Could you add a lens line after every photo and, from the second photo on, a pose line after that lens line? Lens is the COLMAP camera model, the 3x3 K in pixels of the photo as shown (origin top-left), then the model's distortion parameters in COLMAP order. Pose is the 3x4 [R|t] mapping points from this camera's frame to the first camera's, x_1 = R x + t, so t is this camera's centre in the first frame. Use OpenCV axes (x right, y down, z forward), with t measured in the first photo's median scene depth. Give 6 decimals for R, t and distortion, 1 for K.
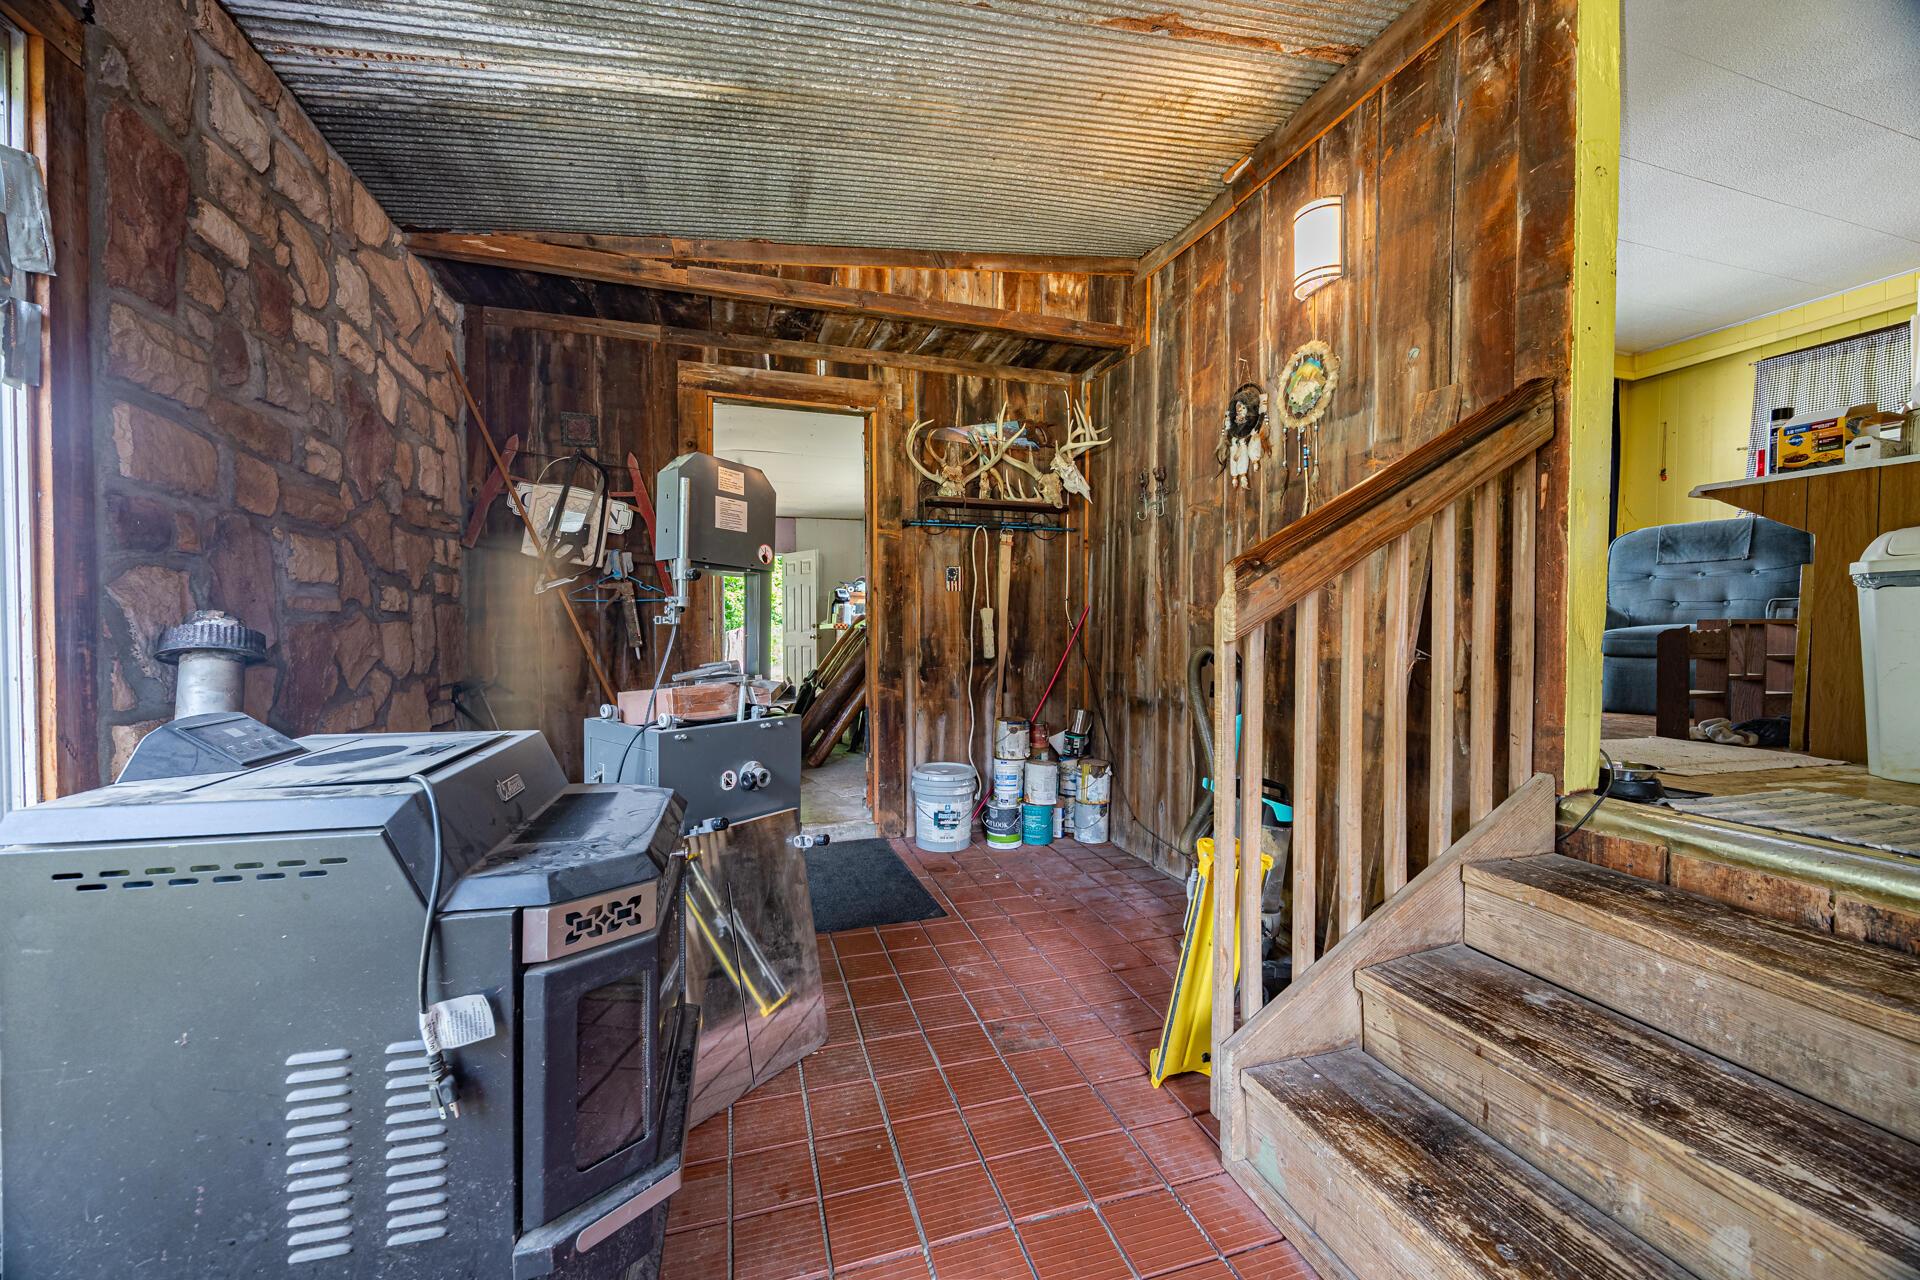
lens RADIAL K [[728.8, 0, 960.0], [0, 728.8, 640.0], [0, 0, 1]] dist [-0.001324, -0.000072]
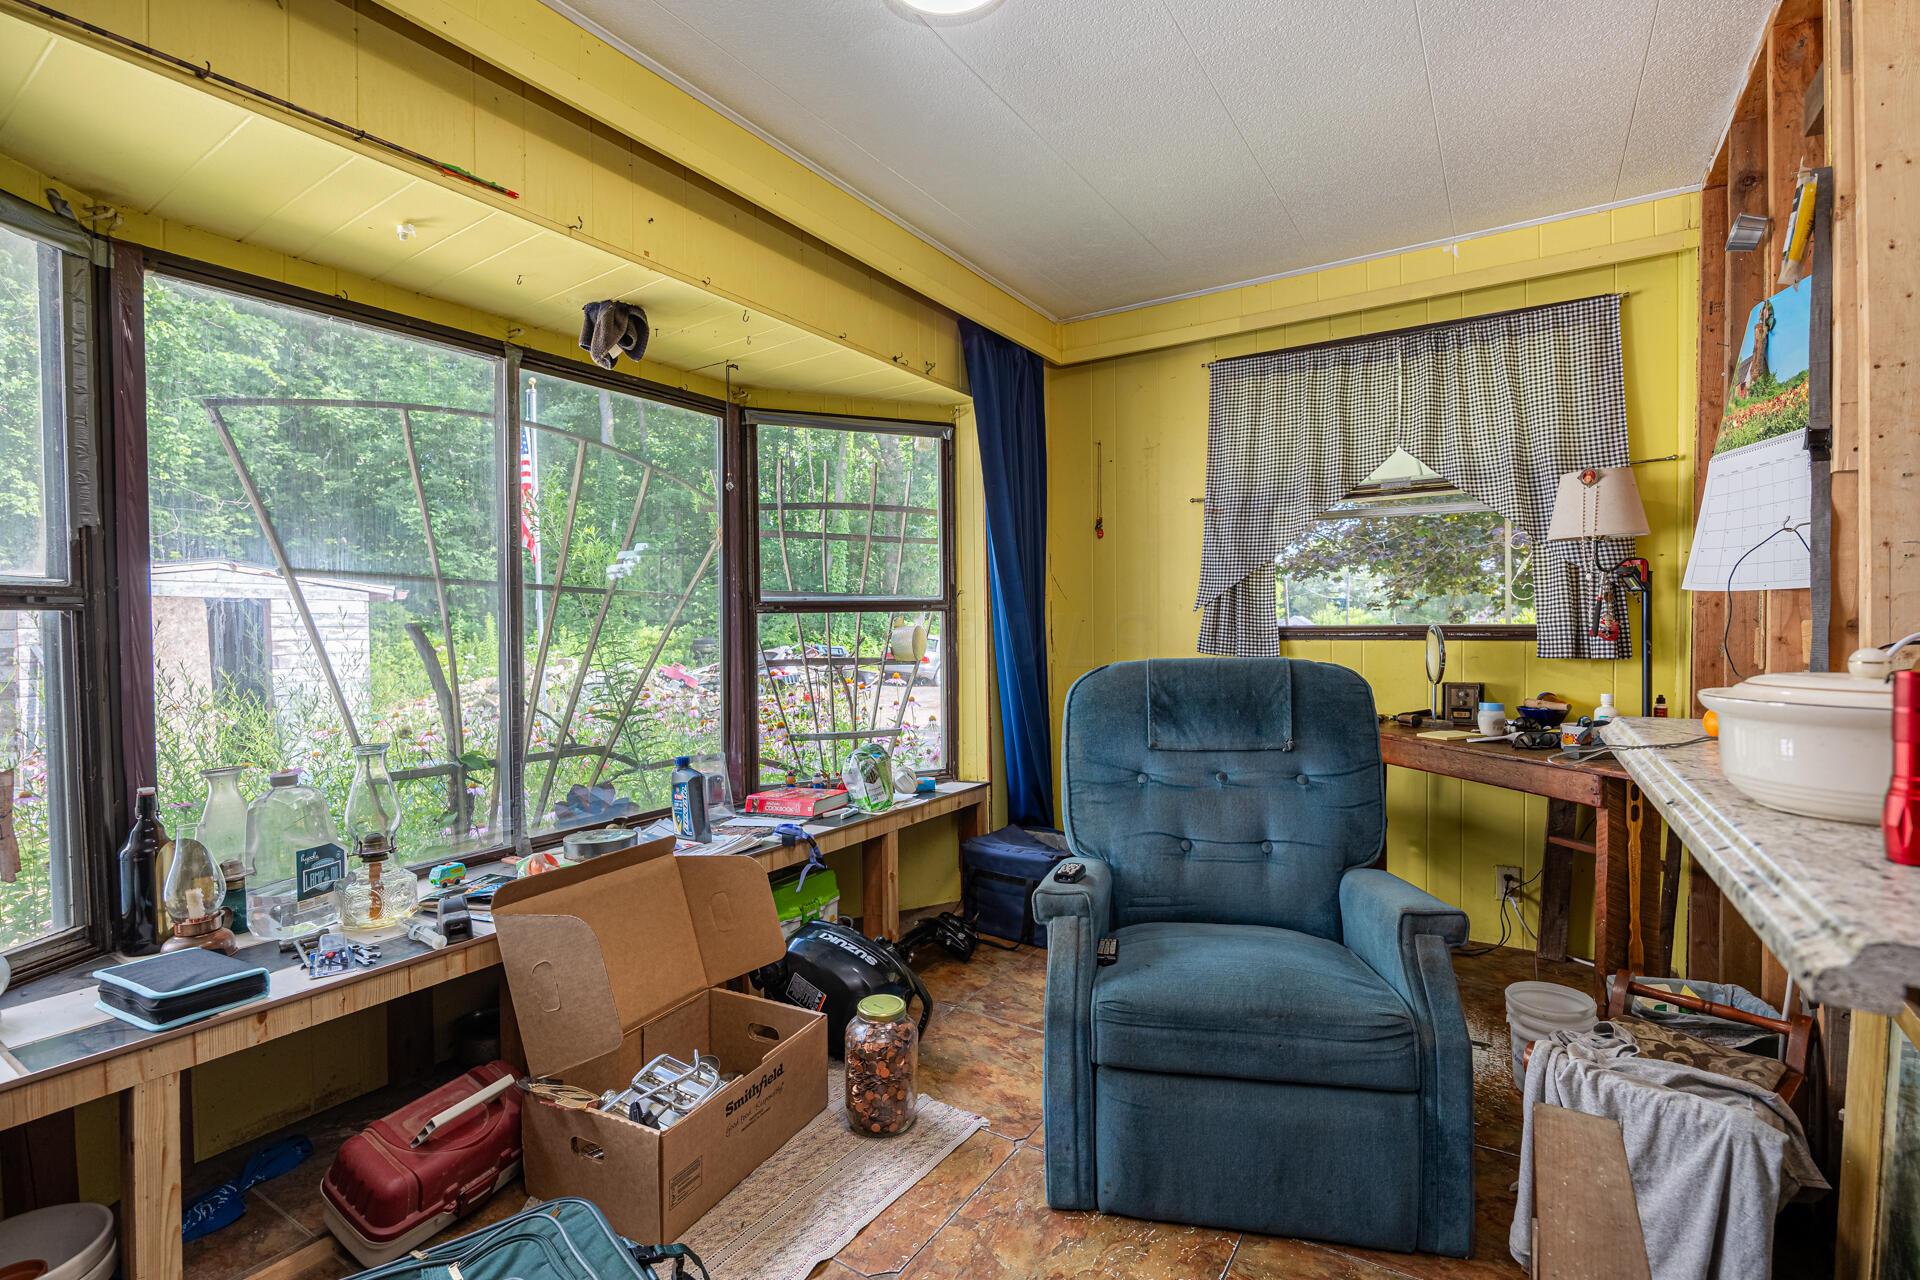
lens RADIAL K [[870.2, 0, 960.0], [0, 870.2, 640.0], [0, 0, 1]] dist [-0.019075, -0.000173]
pose [[0.764263, -0.024145, 0.644453, 0.468125], [0.023736, 0.999675, 0.009305, -0.164551], [-0.644468, 0.008186, 0.764588, 0.597614]]
